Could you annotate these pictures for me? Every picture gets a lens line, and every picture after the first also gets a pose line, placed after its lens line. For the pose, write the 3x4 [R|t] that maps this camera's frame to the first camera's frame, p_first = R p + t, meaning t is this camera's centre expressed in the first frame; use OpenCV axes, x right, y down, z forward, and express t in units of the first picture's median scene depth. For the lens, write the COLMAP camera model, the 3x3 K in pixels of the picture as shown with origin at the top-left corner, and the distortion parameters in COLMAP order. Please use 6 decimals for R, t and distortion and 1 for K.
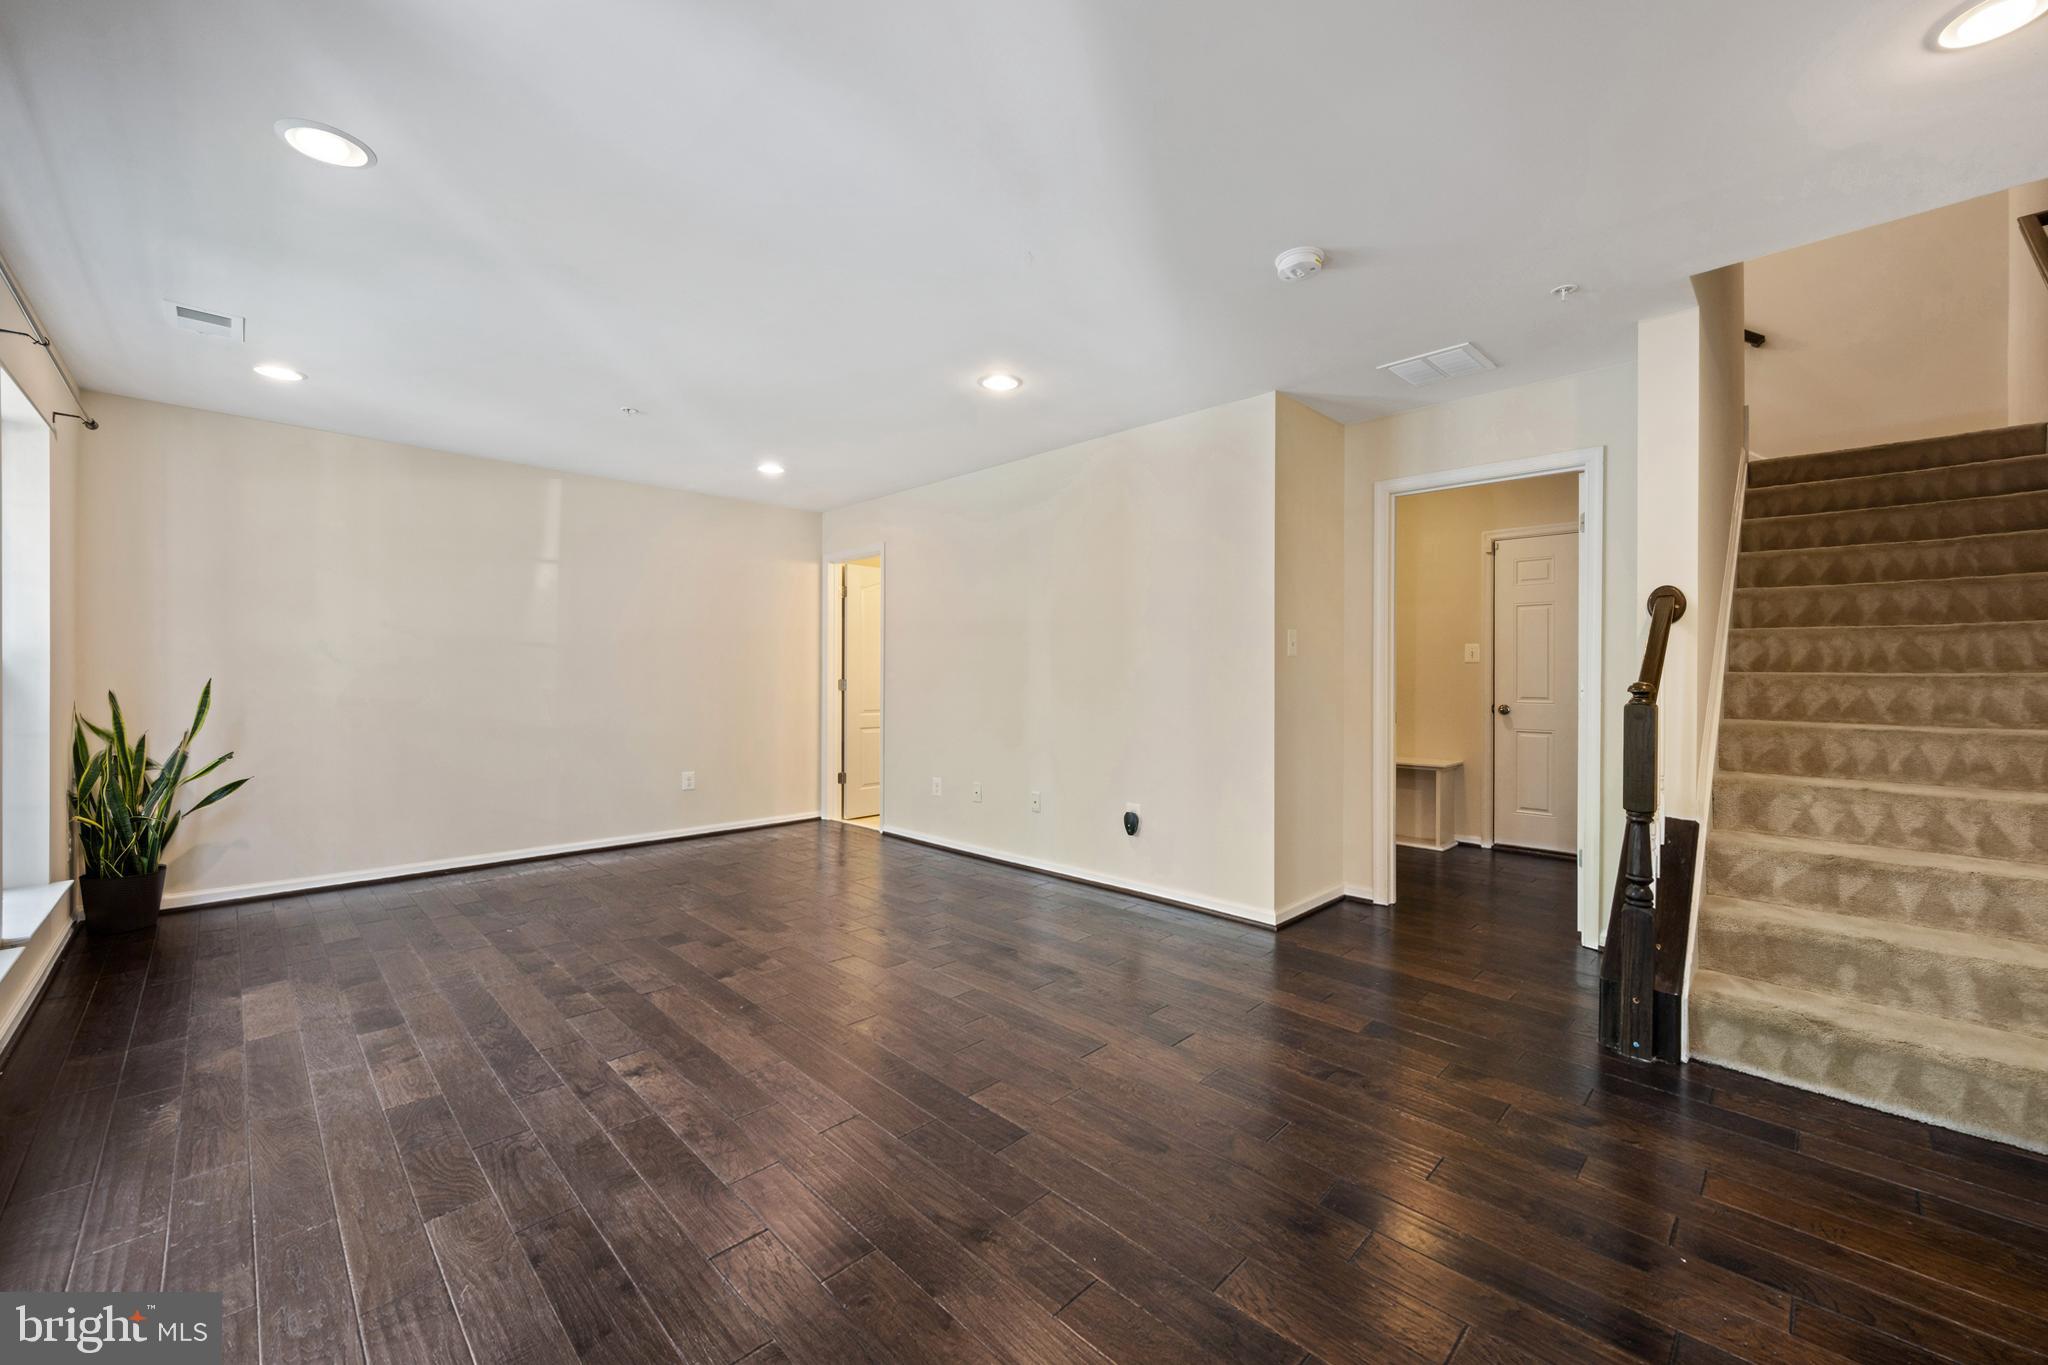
lens RADIAL K [[804.6, 0, 1020.7], [0, 804.6, 685.0], [0, 0, 1]] dist [0.001093, 0.000051]
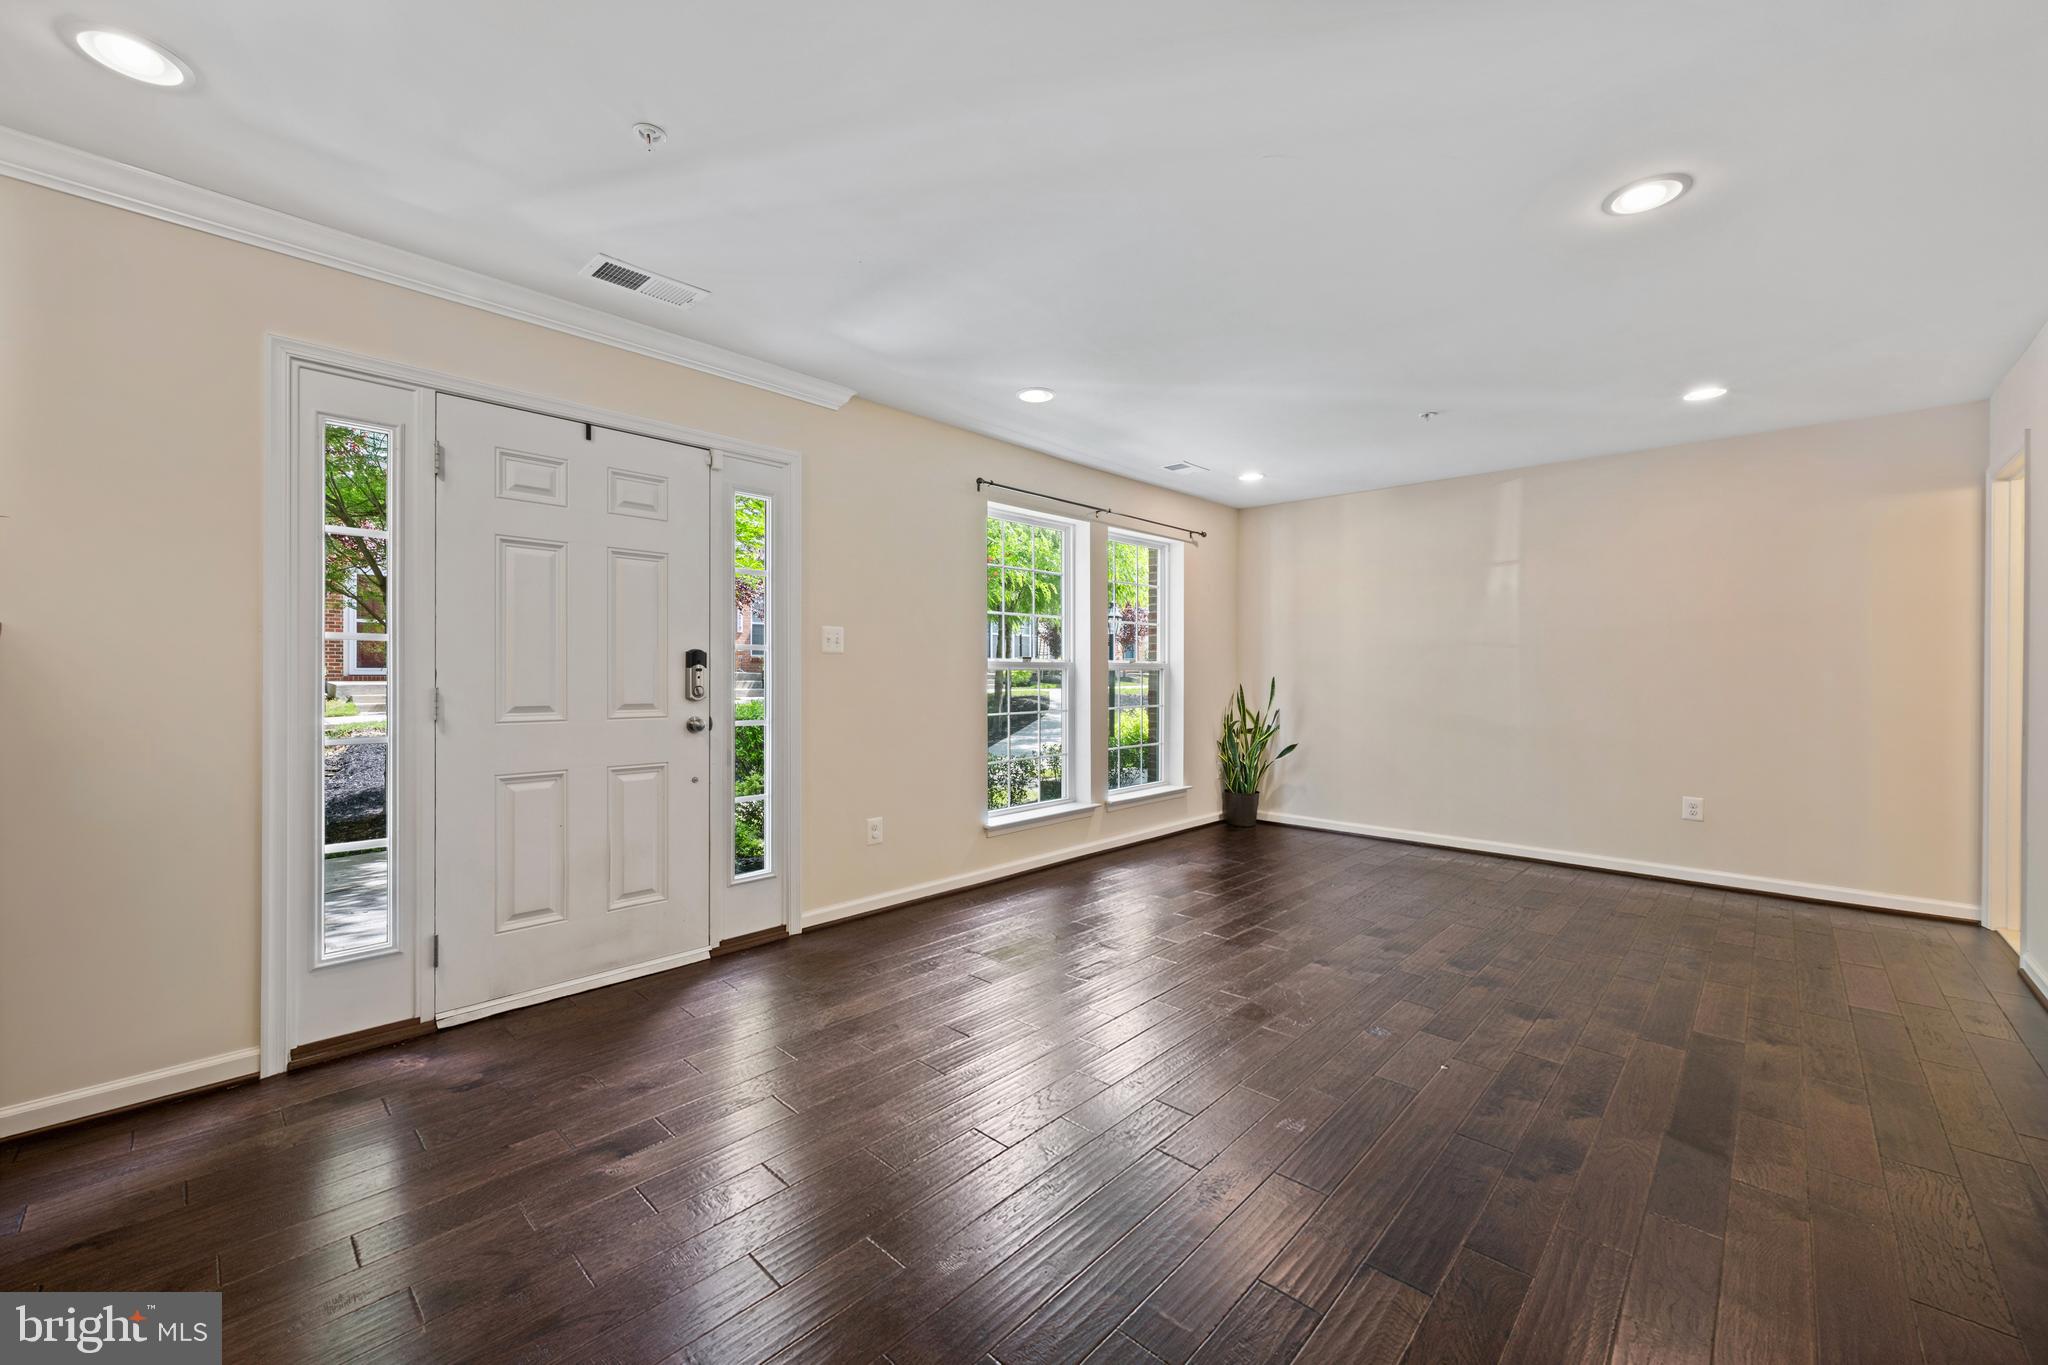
lens RADIAL K [[804.6, 0, 1020.7], [0, 804.6, 685.0], [0, 0, 1]] dist [0.001093, 0.000051]
pose [[0.011617, 0.010265, -0.999880, 0.531184], [-0.020006, 0.999750, 0.010031, 0.001471], [0.999732, 0.019887, 0.011819, 0.477992]]
